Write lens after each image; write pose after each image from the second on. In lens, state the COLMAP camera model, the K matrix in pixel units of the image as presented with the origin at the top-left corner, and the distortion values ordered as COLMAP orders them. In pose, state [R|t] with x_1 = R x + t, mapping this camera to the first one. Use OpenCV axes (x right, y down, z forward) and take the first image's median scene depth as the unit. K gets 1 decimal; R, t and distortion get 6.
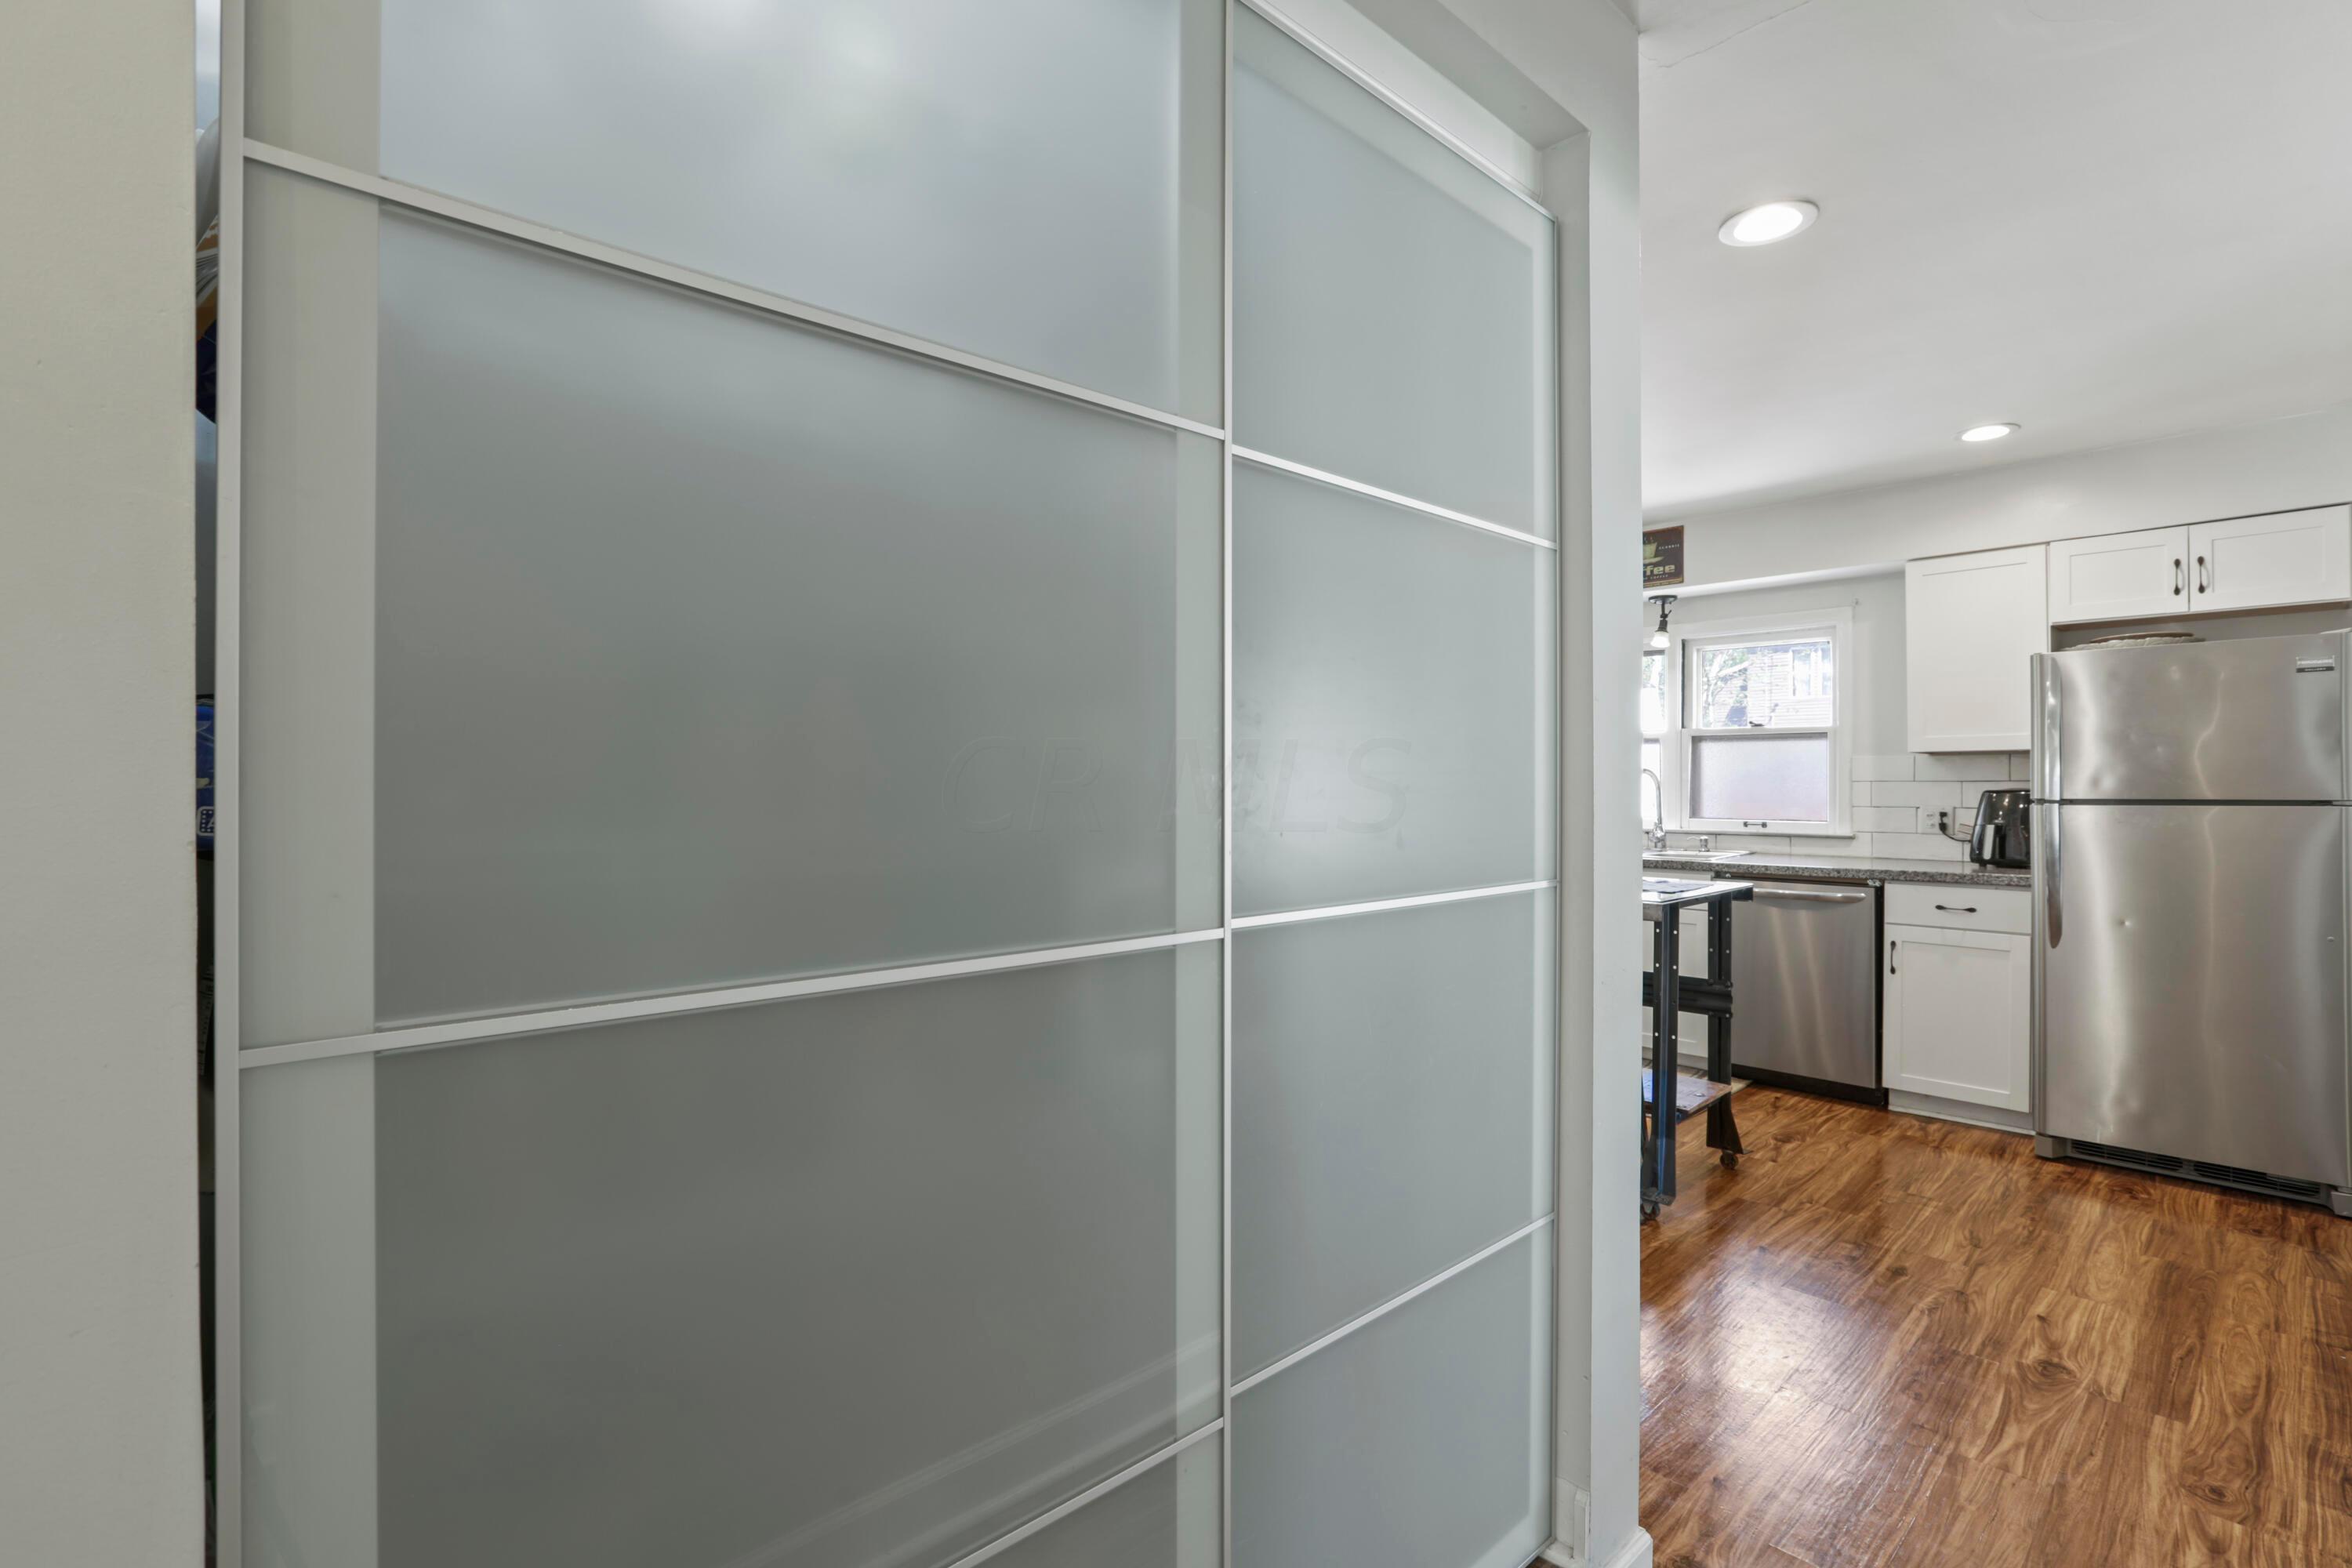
lens RADIAL K [[1094.8, 0, 1171.7], [0, 1094.8, 775.2], [0, 0, 1]] dist [-0.055244, 0.021377]
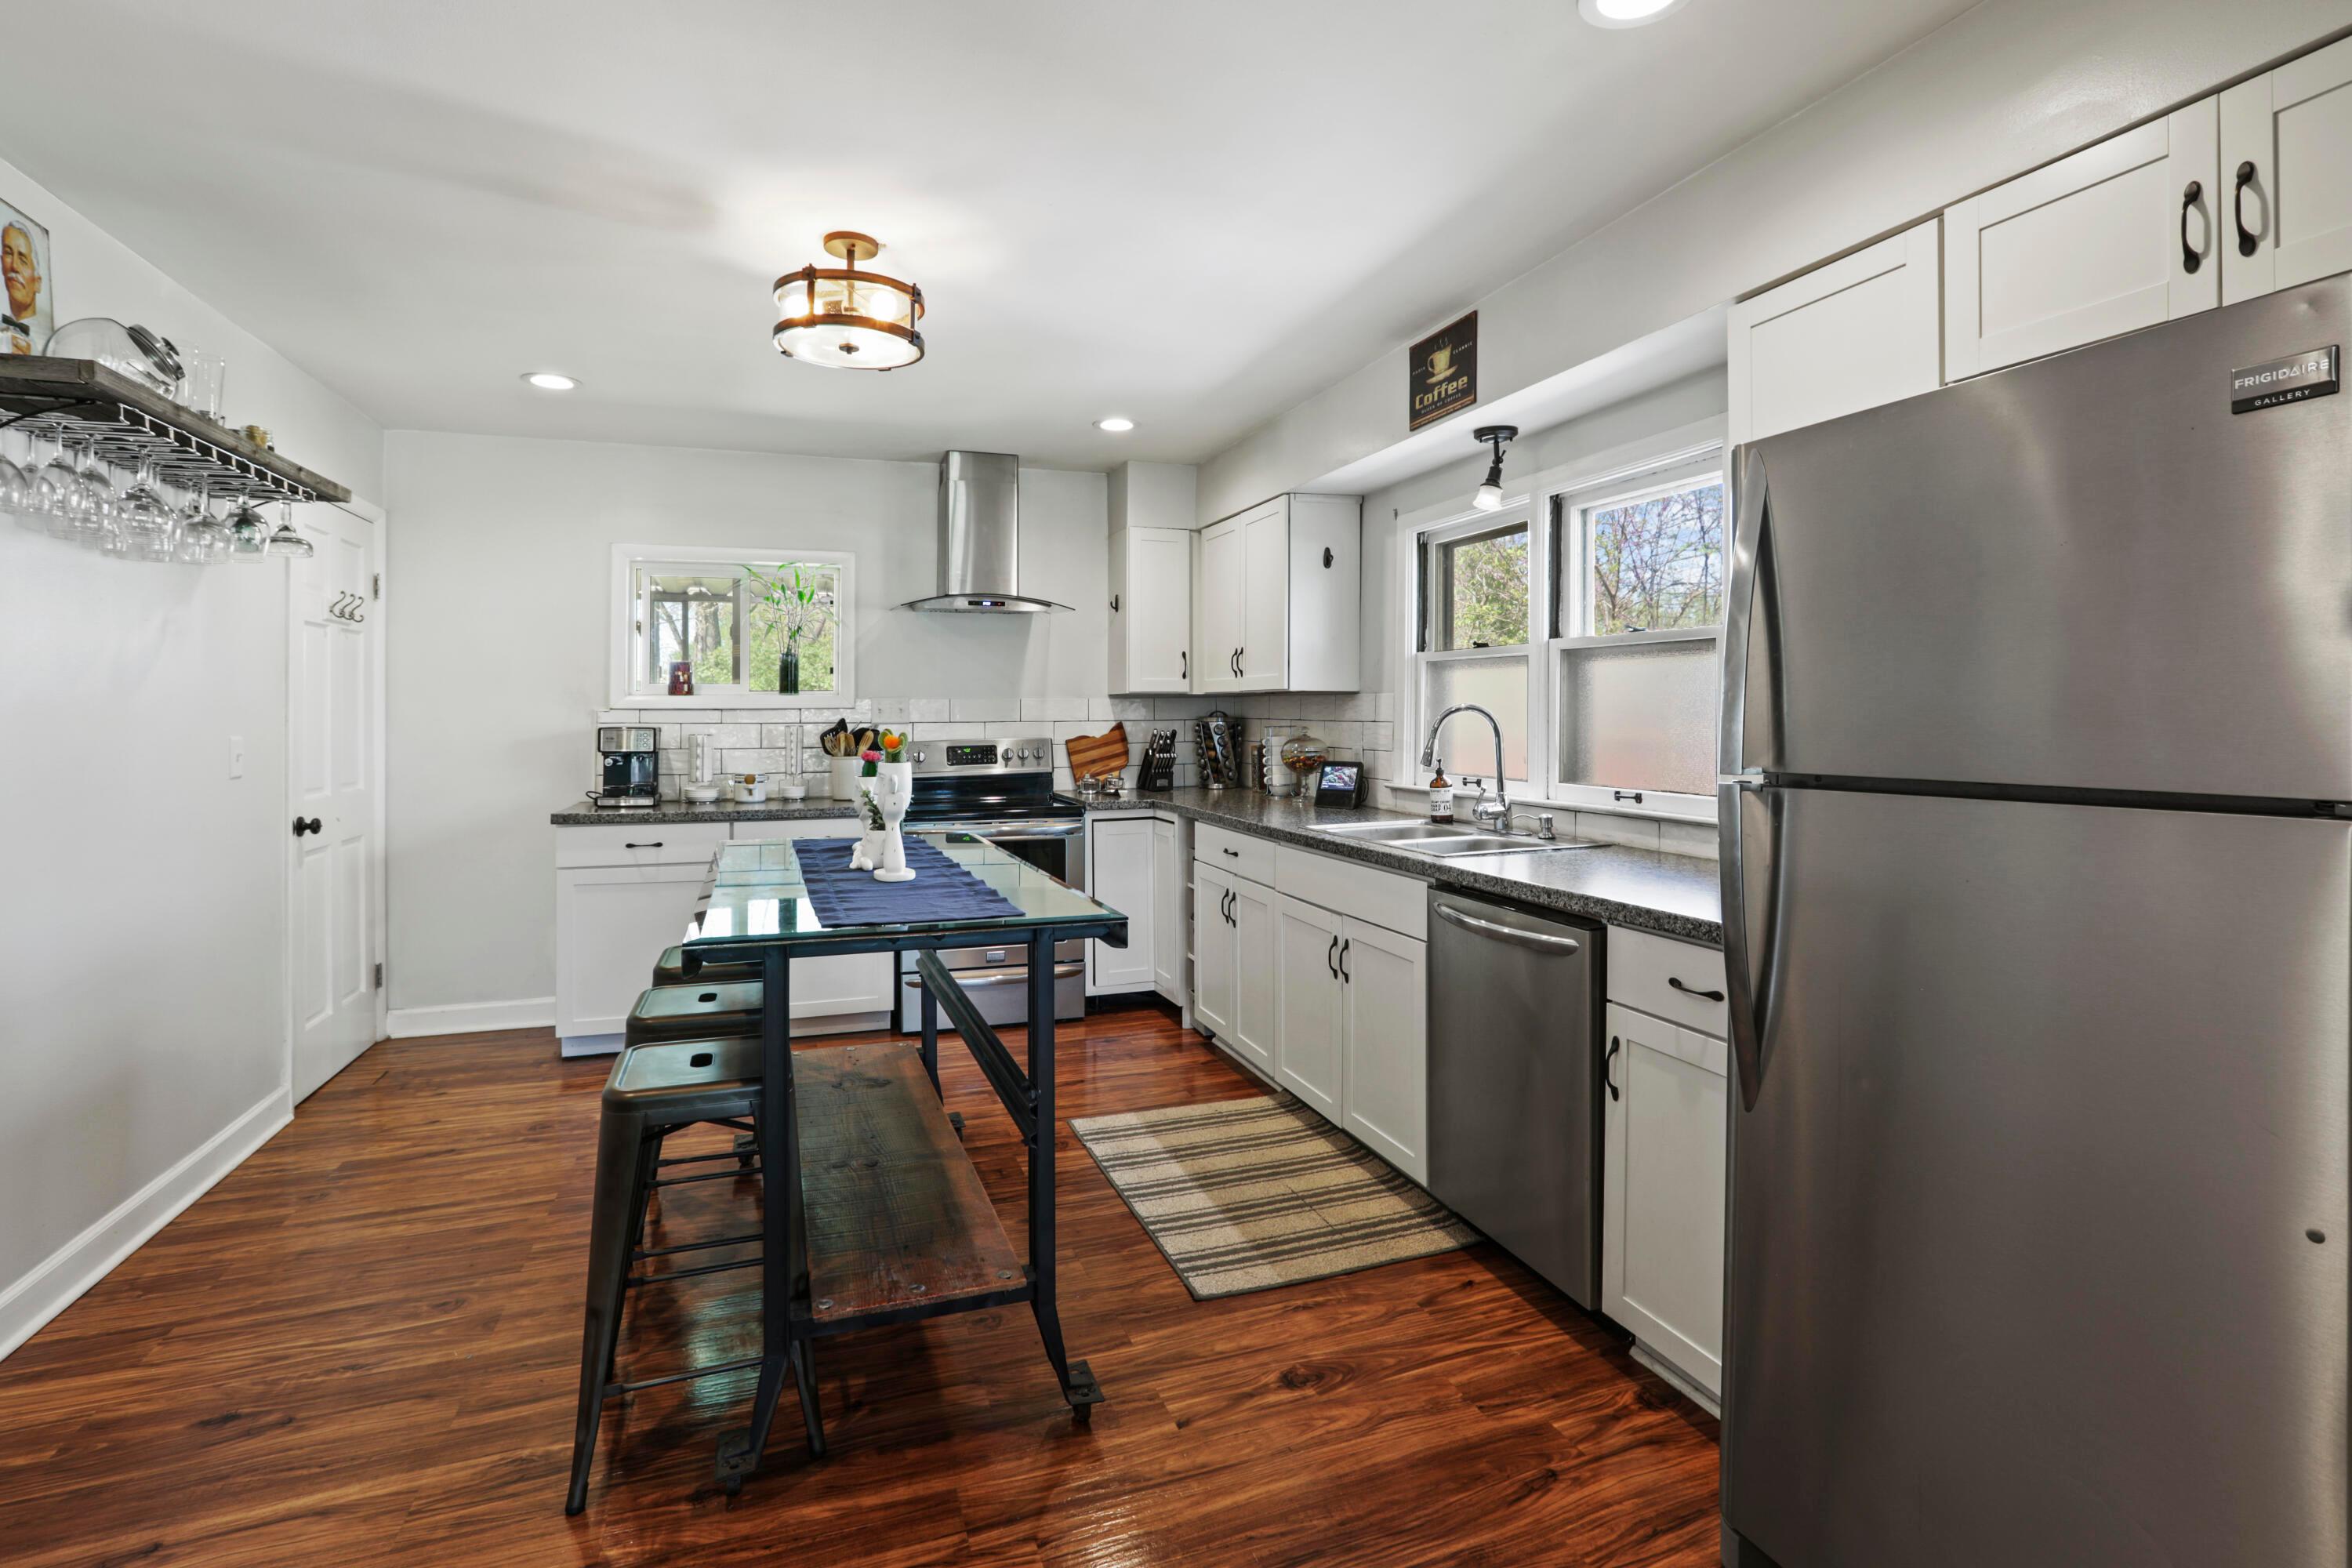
lens RADIAL K [[1118.7, 0, 1181.6], [0, 1118.7, 708.6], [0, 0, 1]] dist [-0.057086, 0.023958]
pose [[0.923487, -0.000509, -0.383630, 0.669539], [-0.000031, 0.999999, -0.001400, -0.002633], [0.383631, 0.001305, 0.923486, 0.418608]]
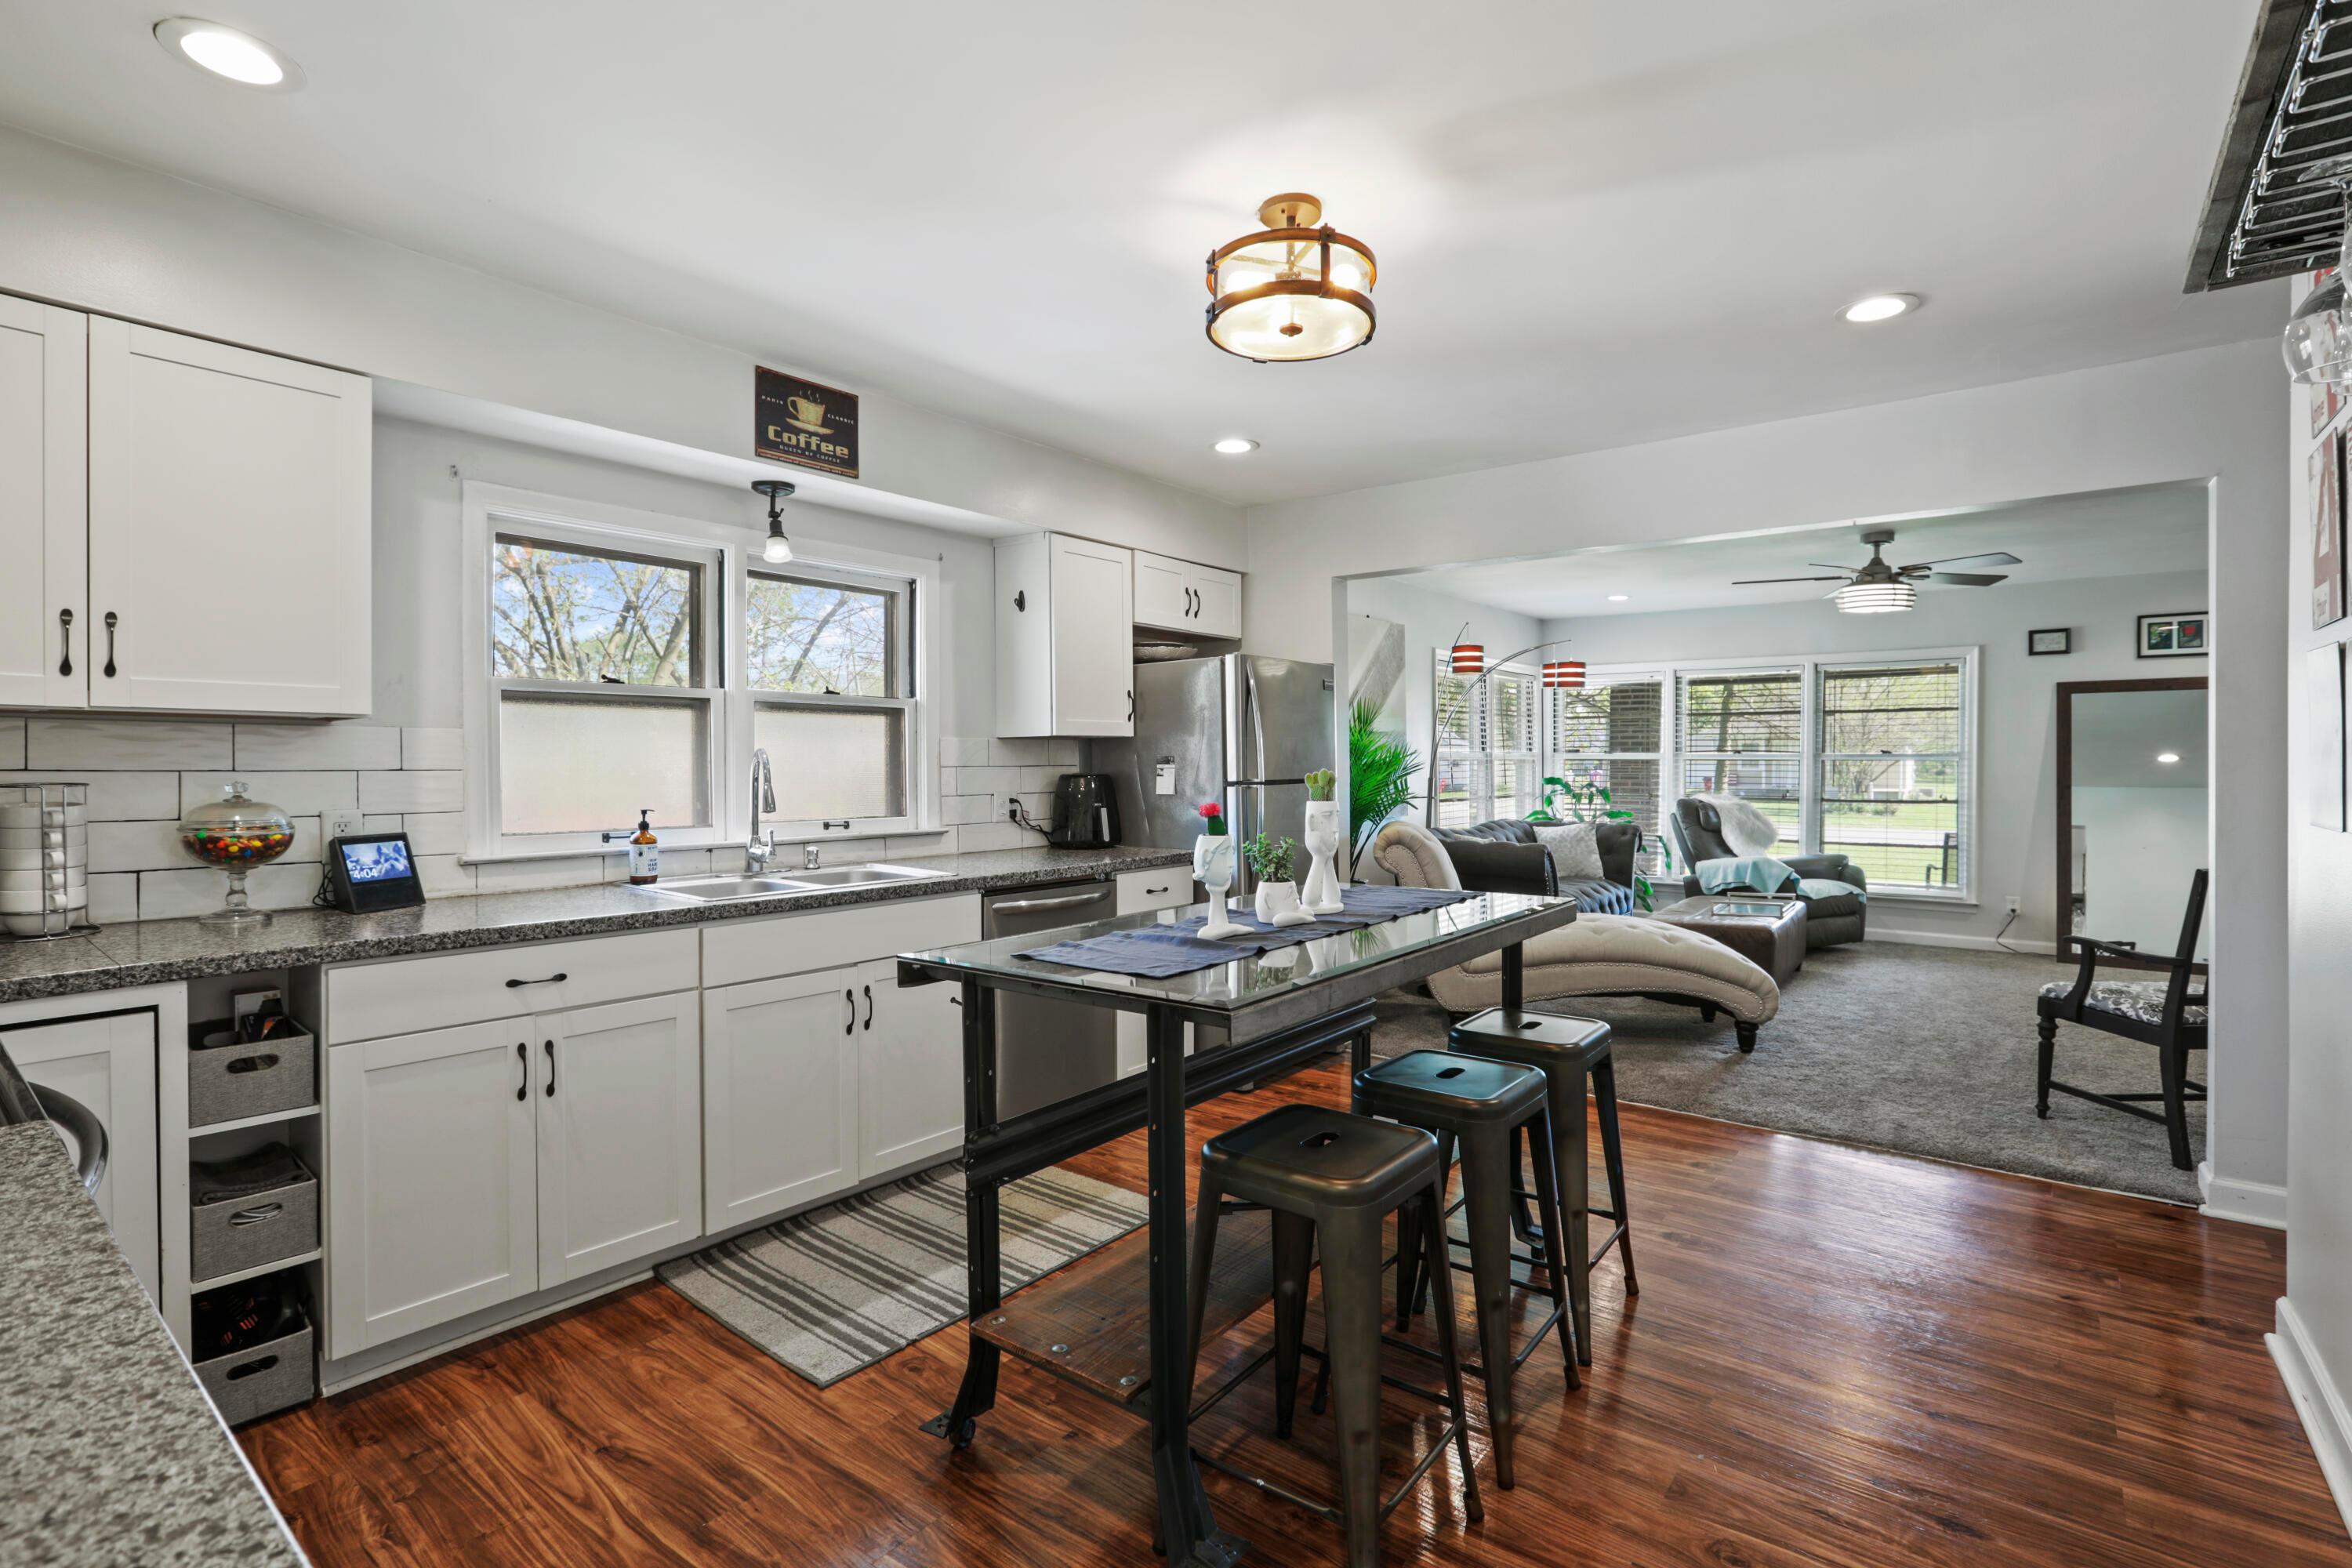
lens RADIAL K [[1094.8, 0, 1171.7], [0, 1094.8, 775.2], [0, 0, 1]] dist [-0.055244, 0.021377]
pose [[-0.153751, -0.010632, 0.988052, -0.288414], [-0.003280, 0.999942, 0.010250, 0.003287], [-0.988104, -0.001665, -0.153776, 1.084184]]
